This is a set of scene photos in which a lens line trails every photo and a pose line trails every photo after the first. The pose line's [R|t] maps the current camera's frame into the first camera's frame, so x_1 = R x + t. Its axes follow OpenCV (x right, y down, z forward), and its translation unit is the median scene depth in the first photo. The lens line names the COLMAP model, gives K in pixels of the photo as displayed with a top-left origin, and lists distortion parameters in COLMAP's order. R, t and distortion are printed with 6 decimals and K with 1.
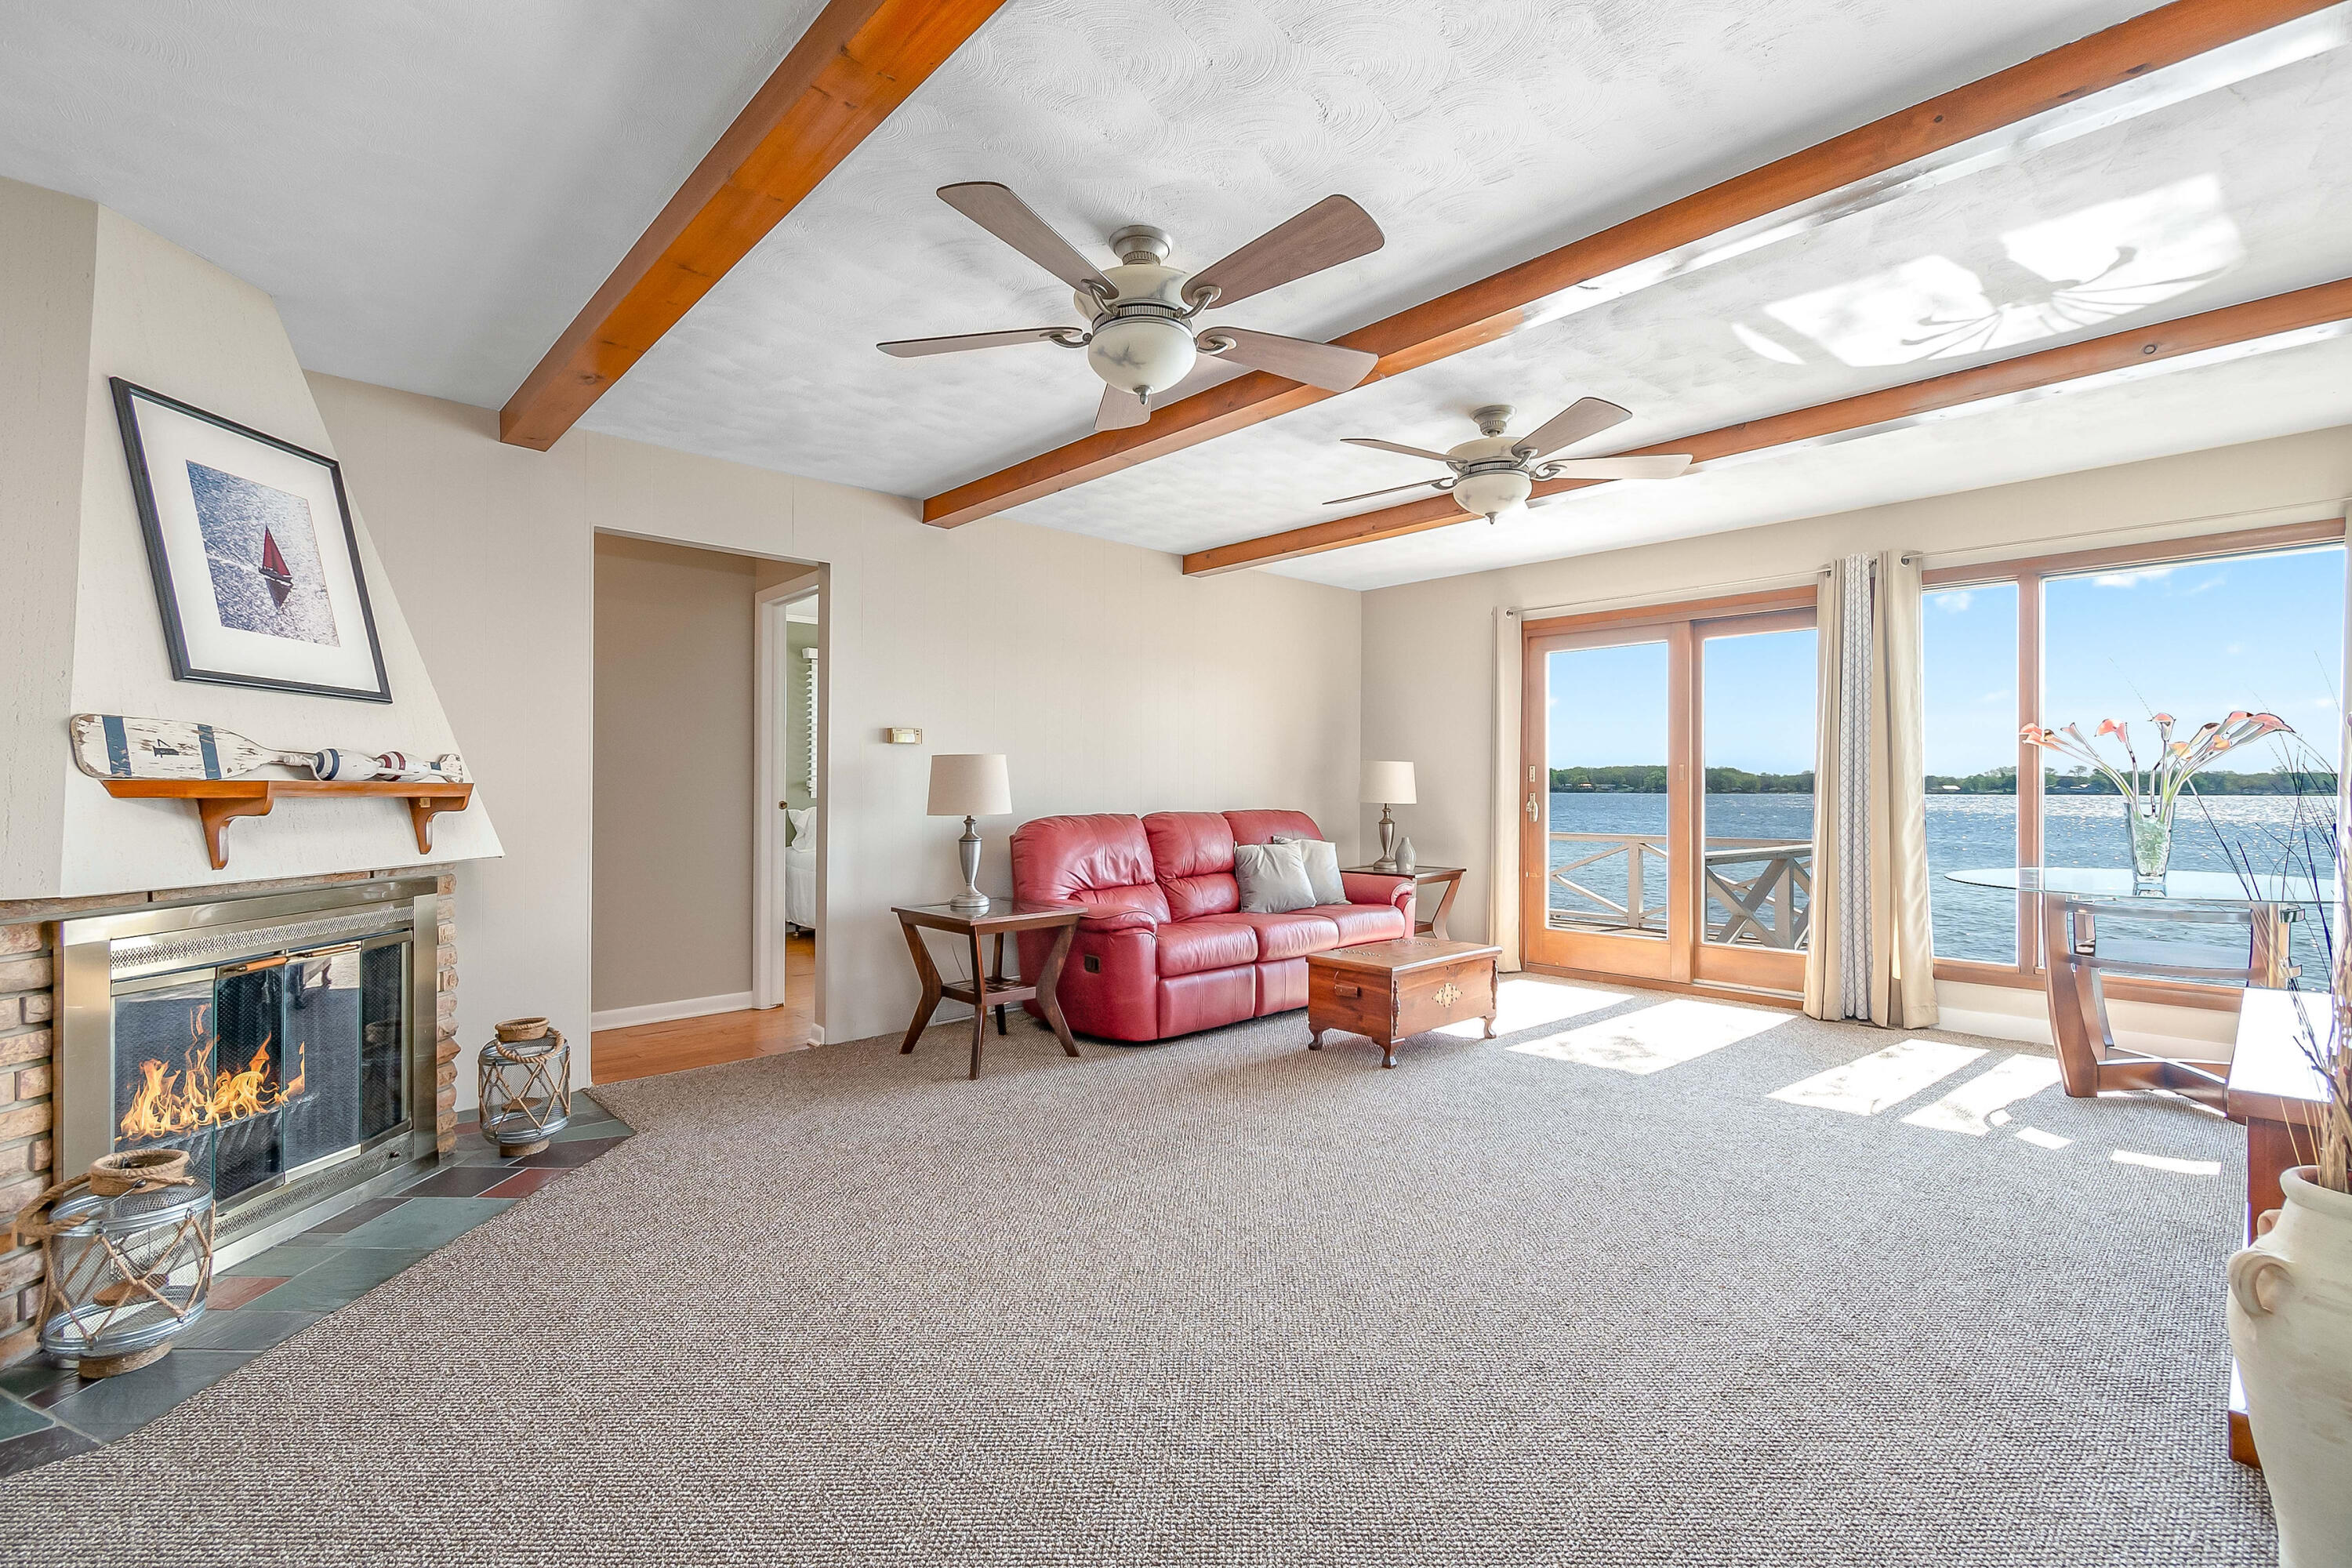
lens RADIAL K [[1047.8, 0, 1170.2], [0, 1047.8, 773.0], [0, 0, 1]] dist [0.001121, -0.012684]
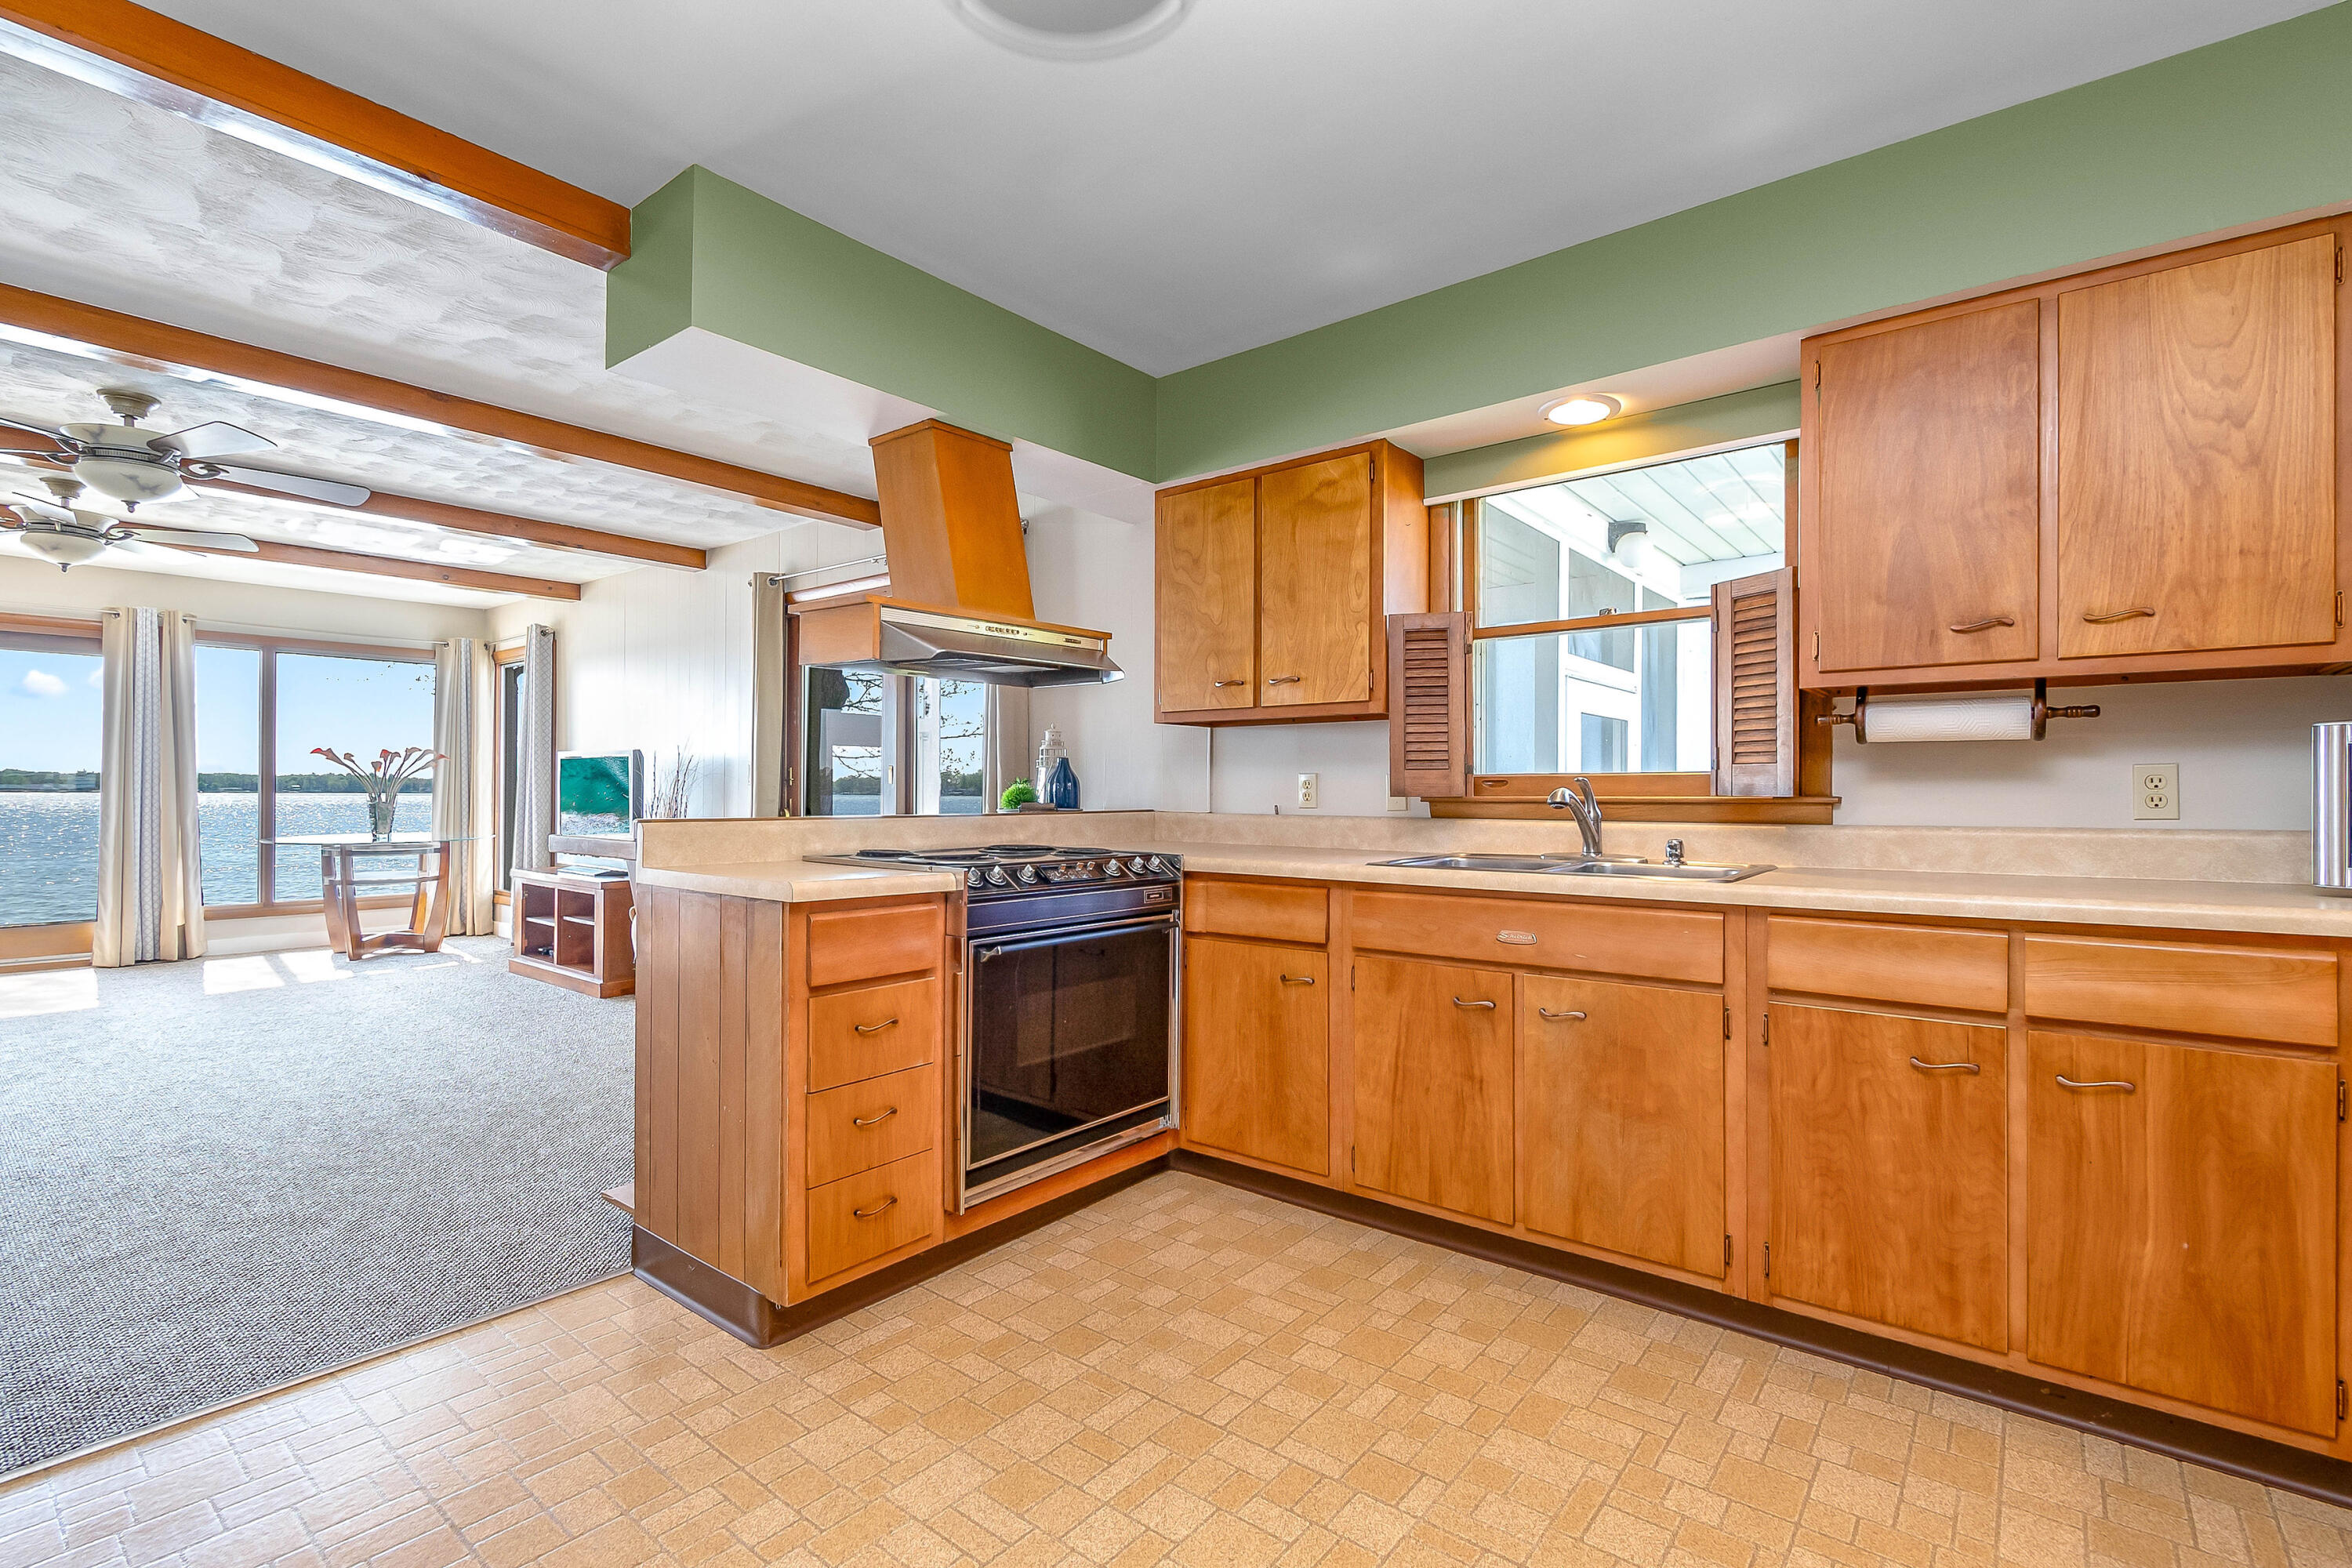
lens RADIAL K [[1047.8, 0, 1170.2], [0, 1047.8, 773.0], [0, 0, 1]] dist [0.001121, -0.012684]
pose [[-0.171119, 0.010930, 0.985190, -0.810649], [-0.021188, 0.999666, -0.014771, -0.008900], [-0.985022, -0.023402, -0.170831, -0.044133]]
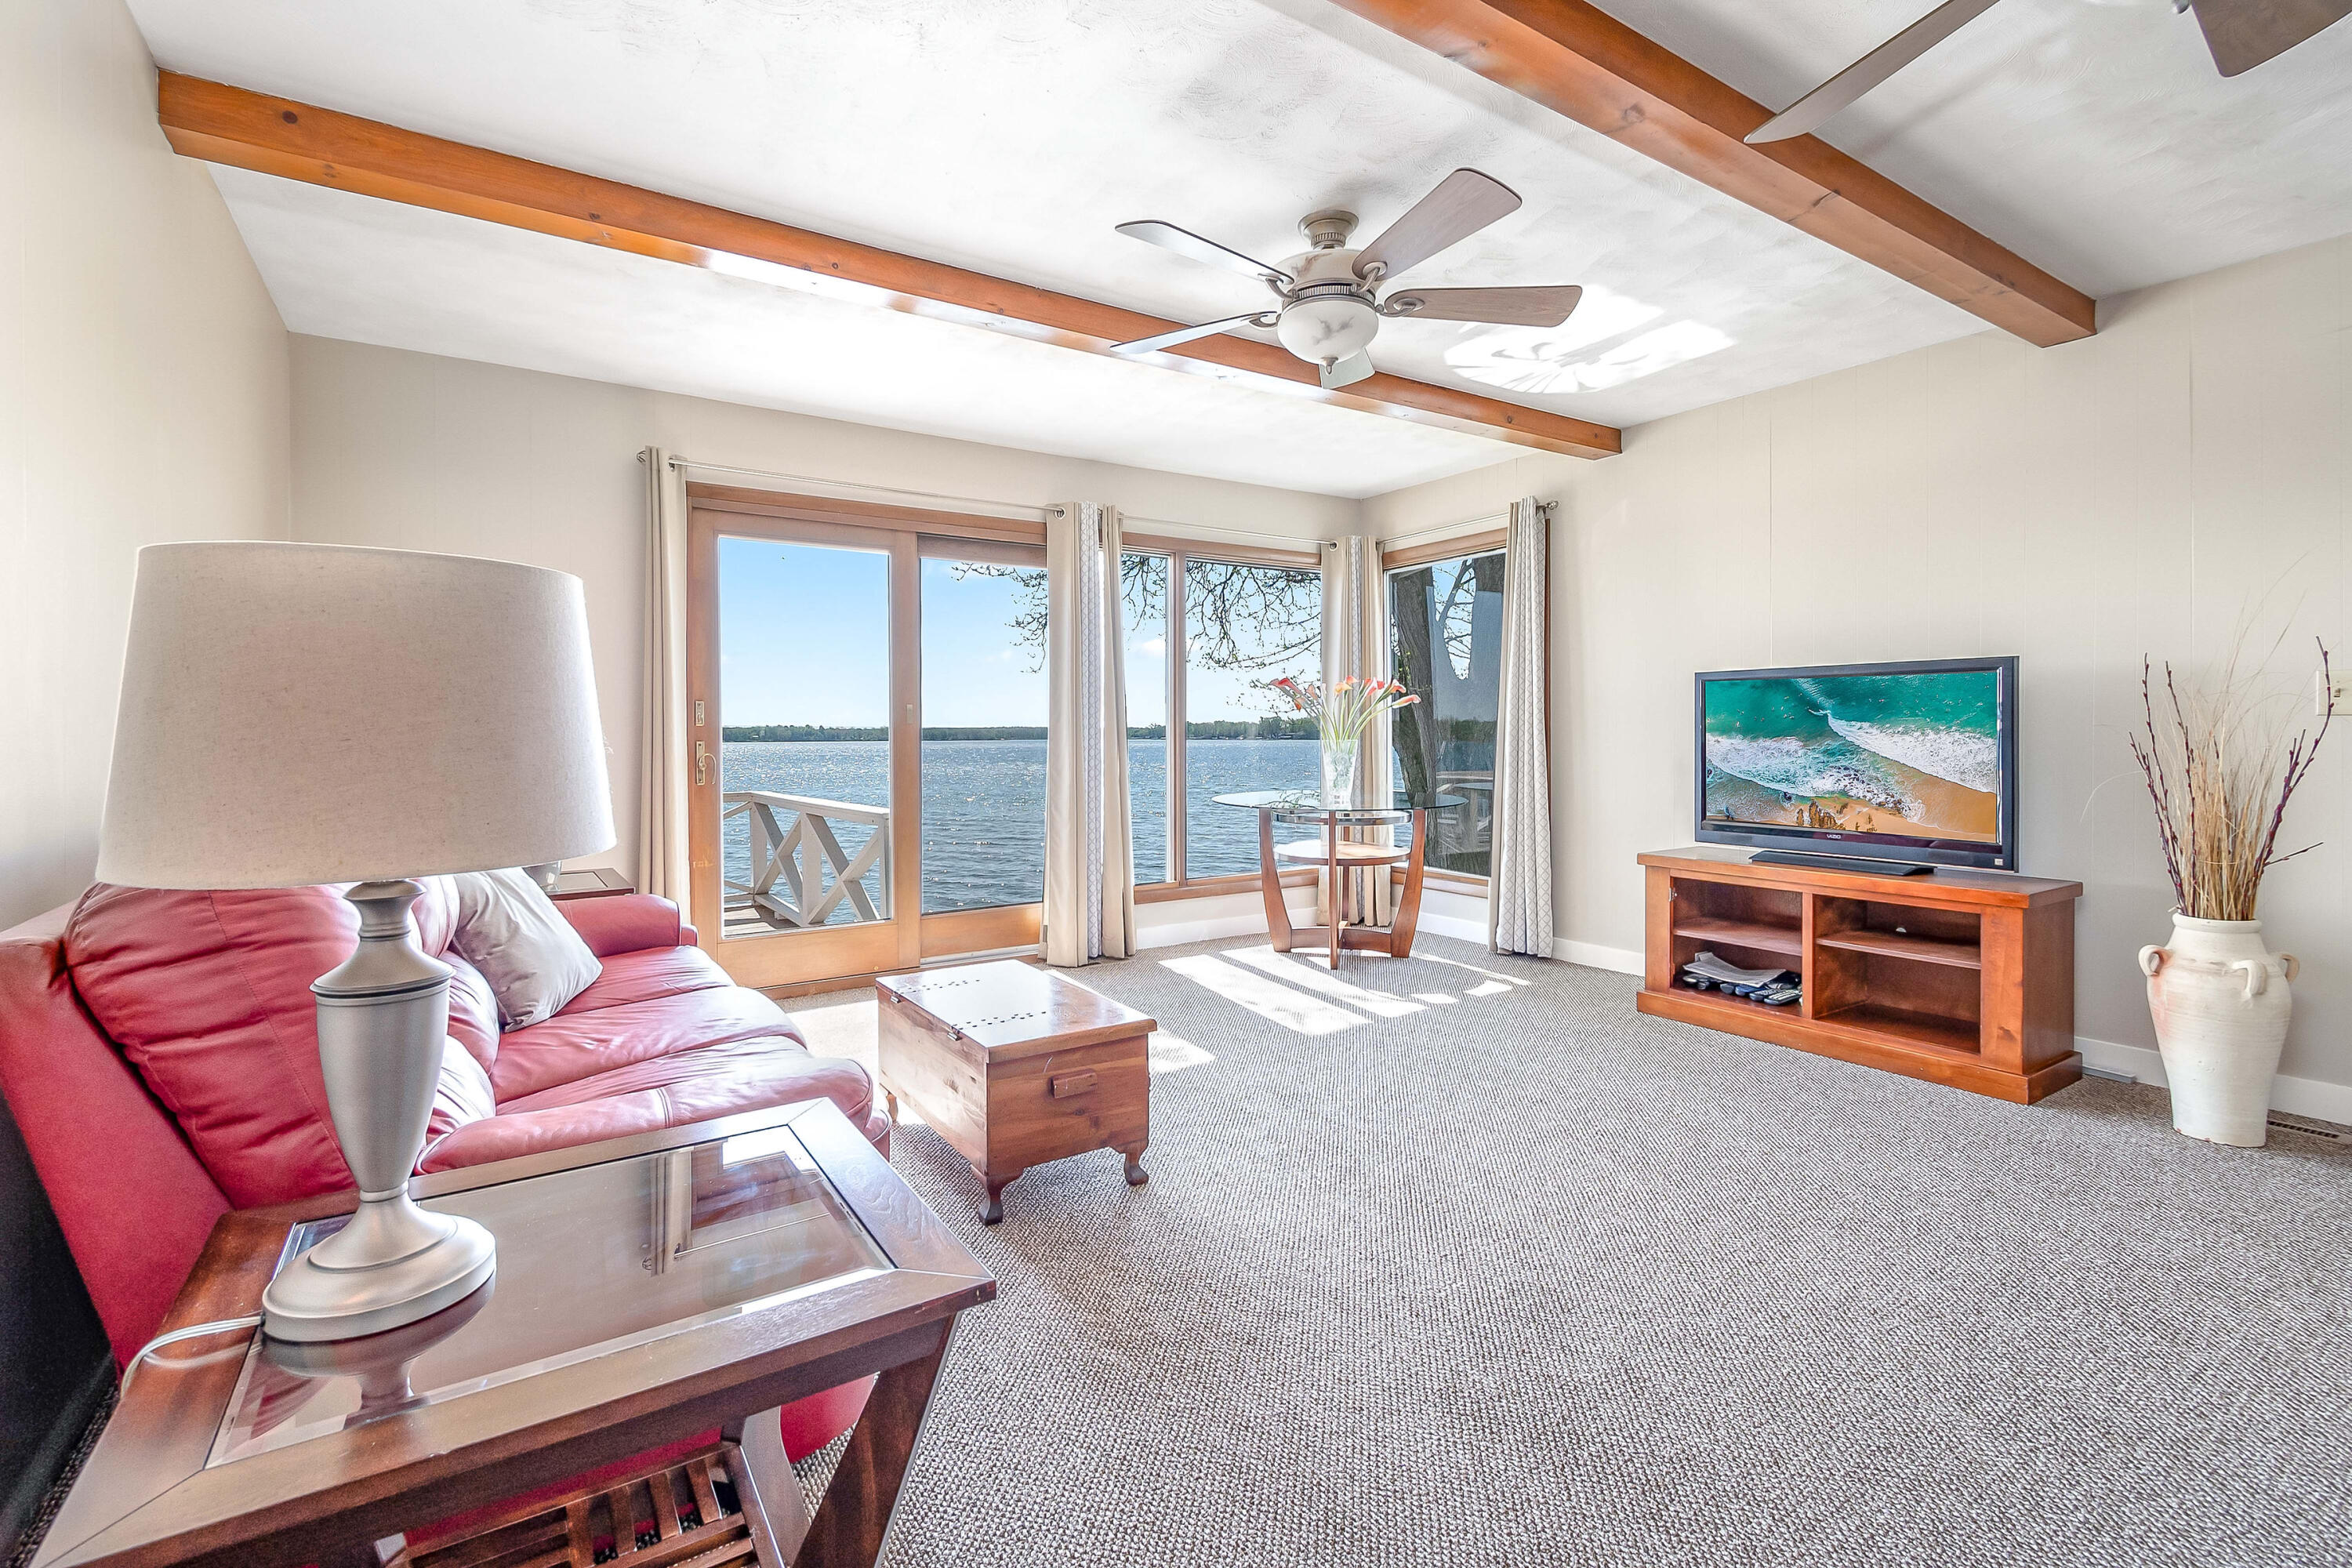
lens RADIAL K [[1047.8, 0, 1170.2], [0, 1047.8, 773.0], [0, 0, 1]] dist [0.001121, -0.012684]
pose [[0.167468, -0.042842, 0.984946, -0.325332], [-0.009599, 0.998937, 0.045082, 0.006684], [-0.985831, -0.017005, 0.166879, 0.711675]]
